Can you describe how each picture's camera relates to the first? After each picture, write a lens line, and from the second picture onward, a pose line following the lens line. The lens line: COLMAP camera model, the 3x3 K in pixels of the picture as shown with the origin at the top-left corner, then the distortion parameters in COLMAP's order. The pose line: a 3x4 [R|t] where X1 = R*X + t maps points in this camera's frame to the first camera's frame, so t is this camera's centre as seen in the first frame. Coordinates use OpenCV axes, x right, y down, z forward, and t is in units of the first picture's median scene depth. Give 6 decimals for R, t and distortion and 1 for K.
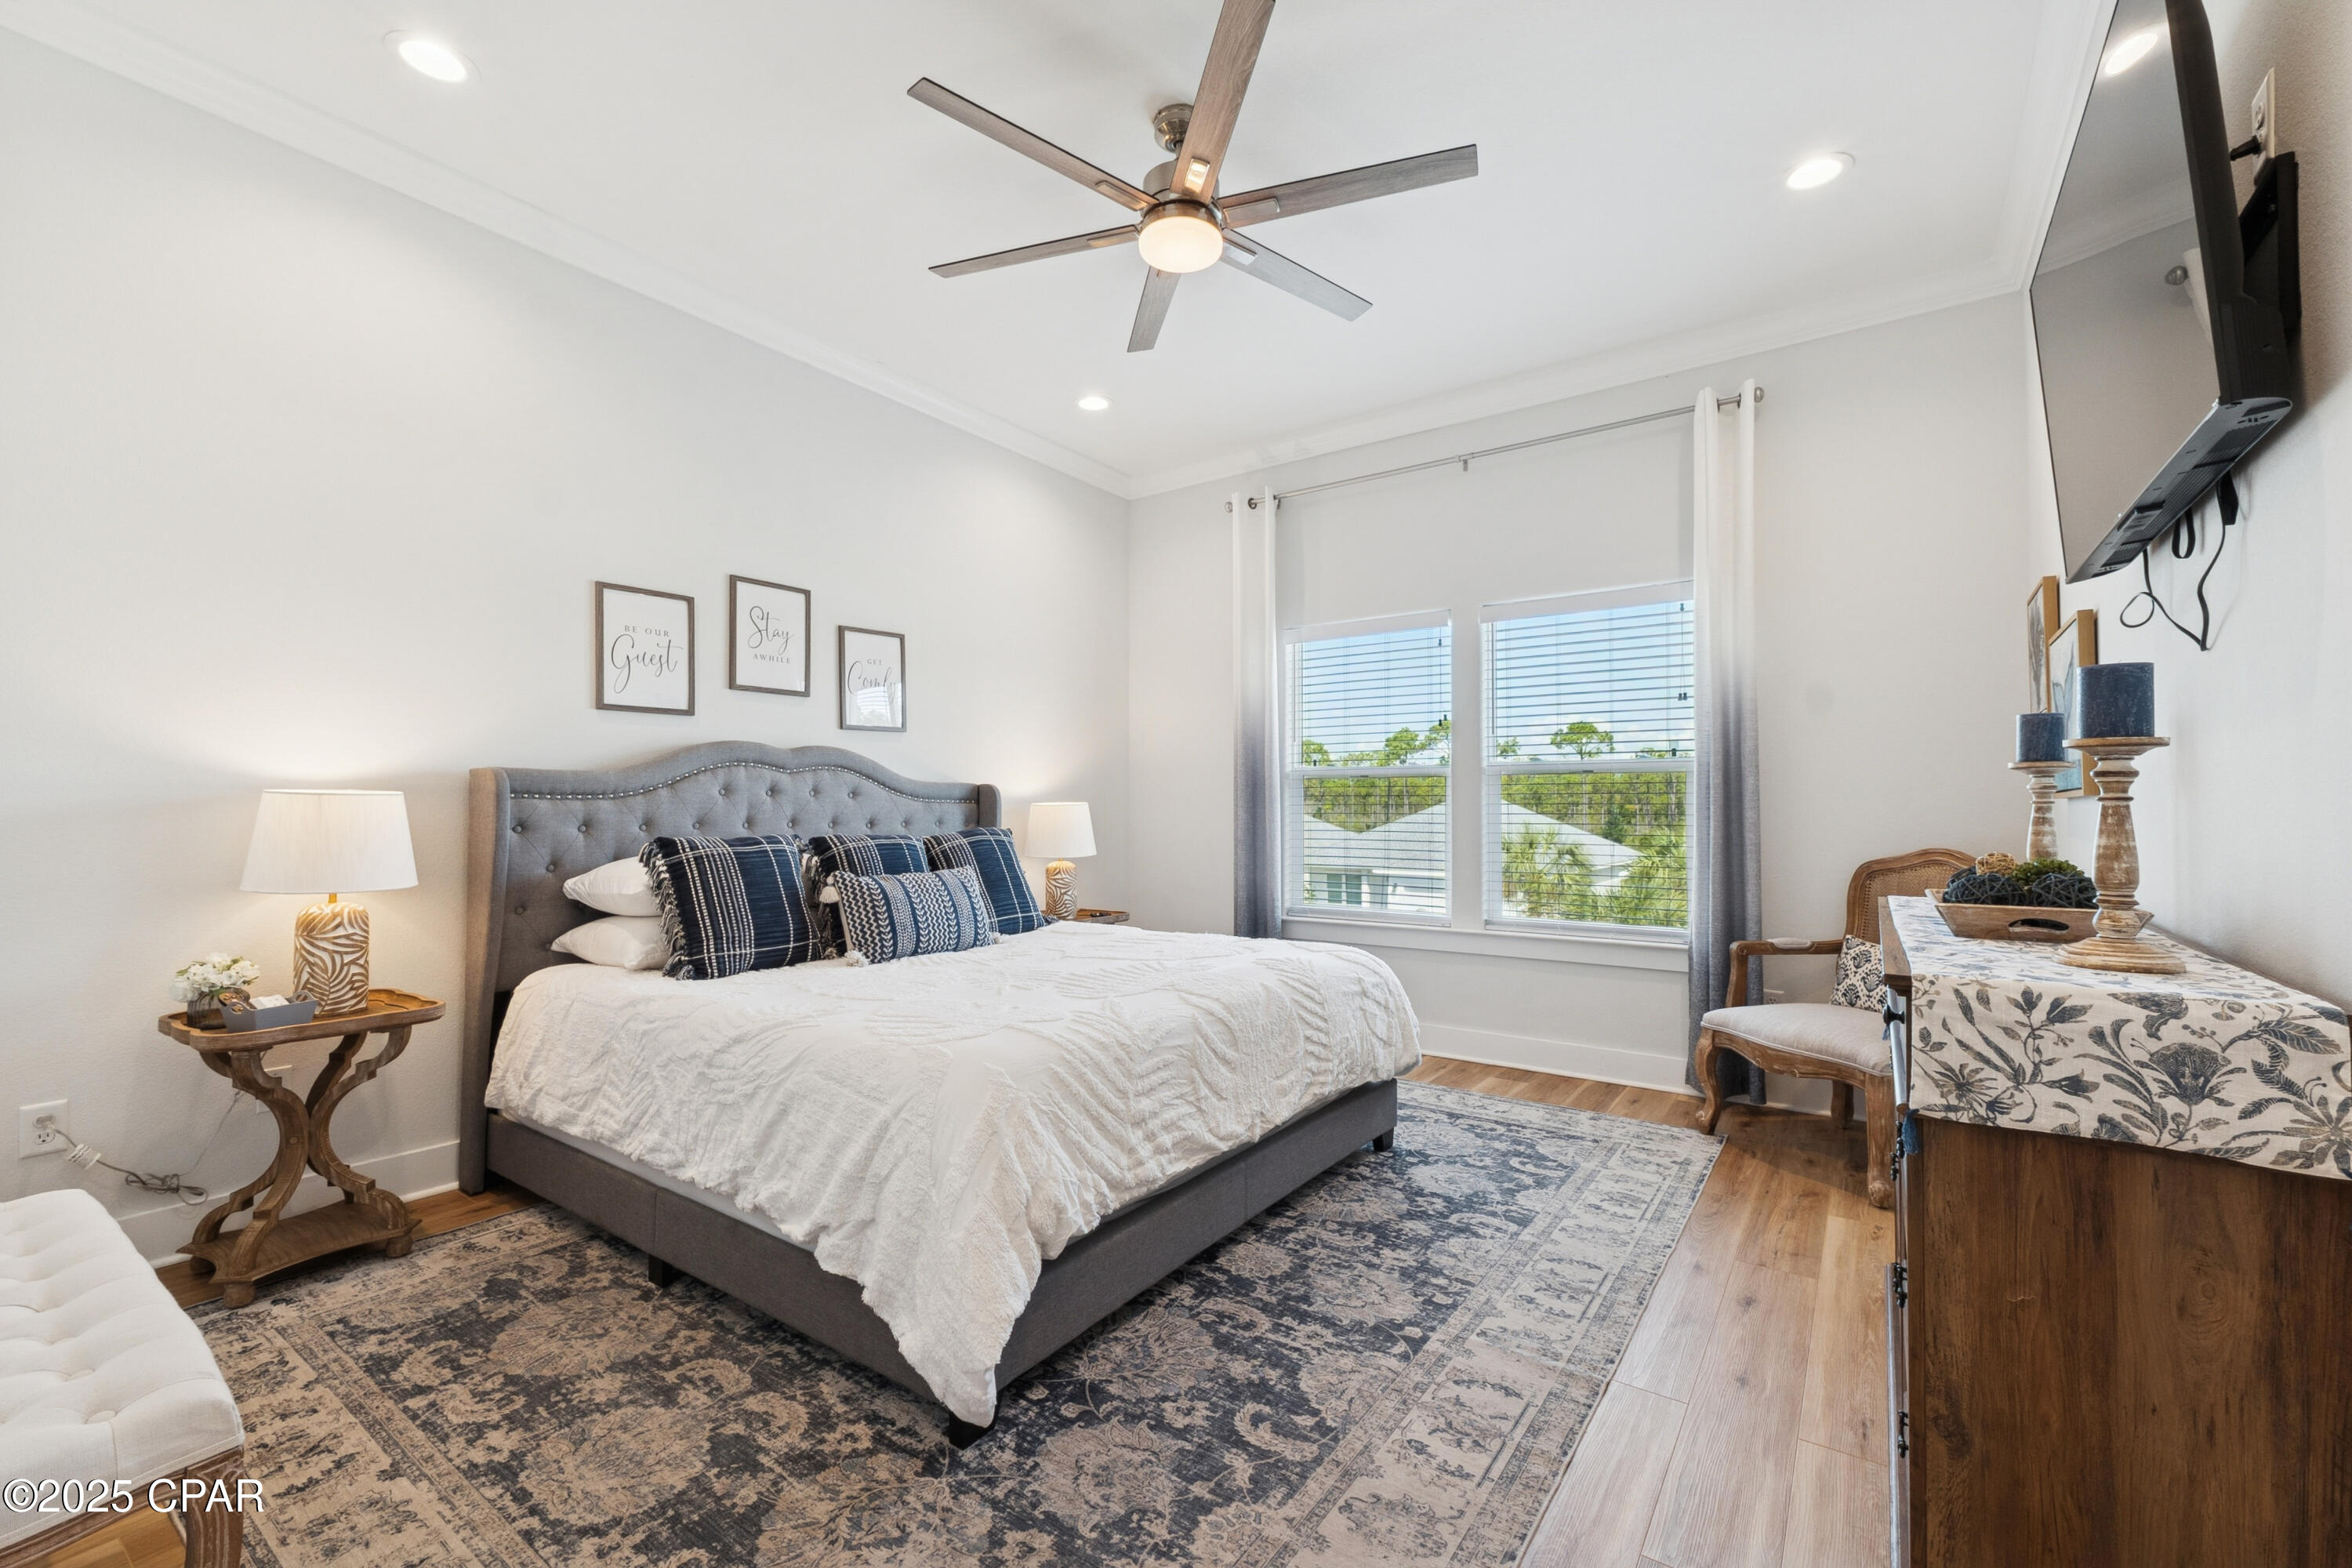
lens RADIAL K [[993.2, 0, 1179.7], [0, 993.2, 792.4], [0, 0, 1]] dist [0.004657, -0.000635]
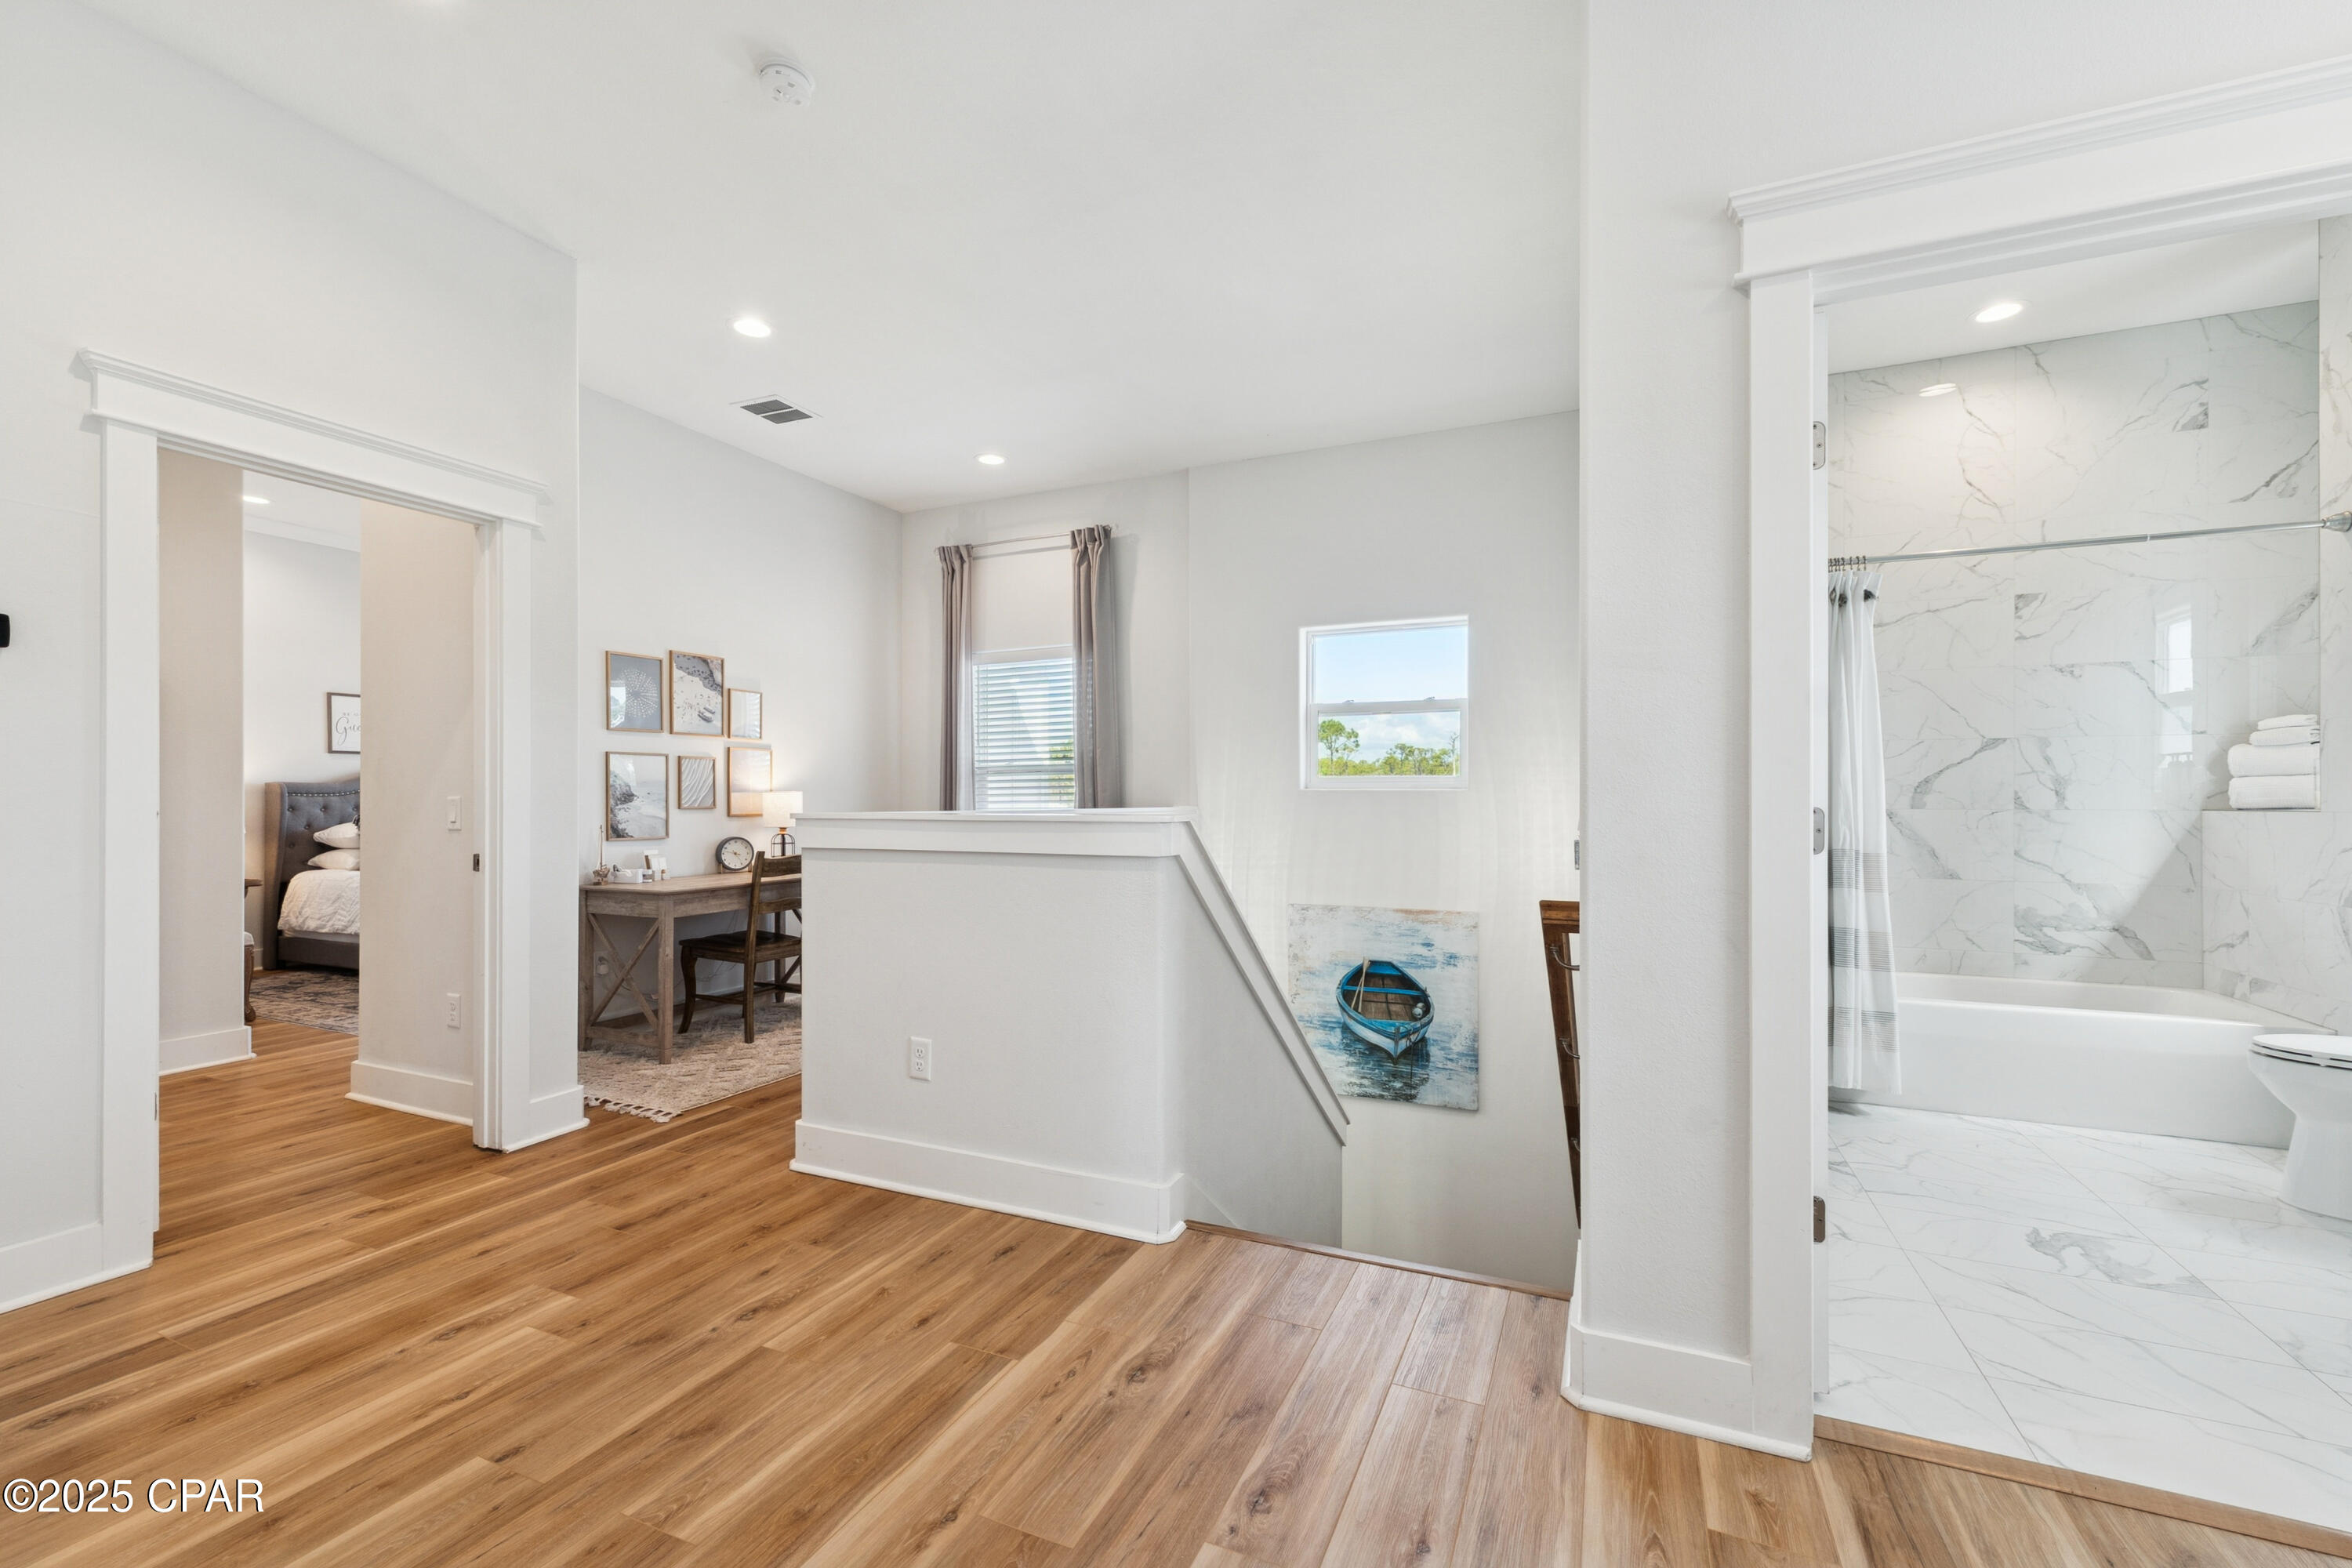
lens RADIAL K [[993.2, 0, 1173.4], [0, 993.2, 782.5], [0, 0, 1]] dist [0.004657, -0.000635]
pose [[0.978780, -0.006223, 0.204819, 0.807279], [0.007427, 0.999959, -0.005110, 0.001936], [-0.204778, 0.006523, 0.978787, -1.576222]]
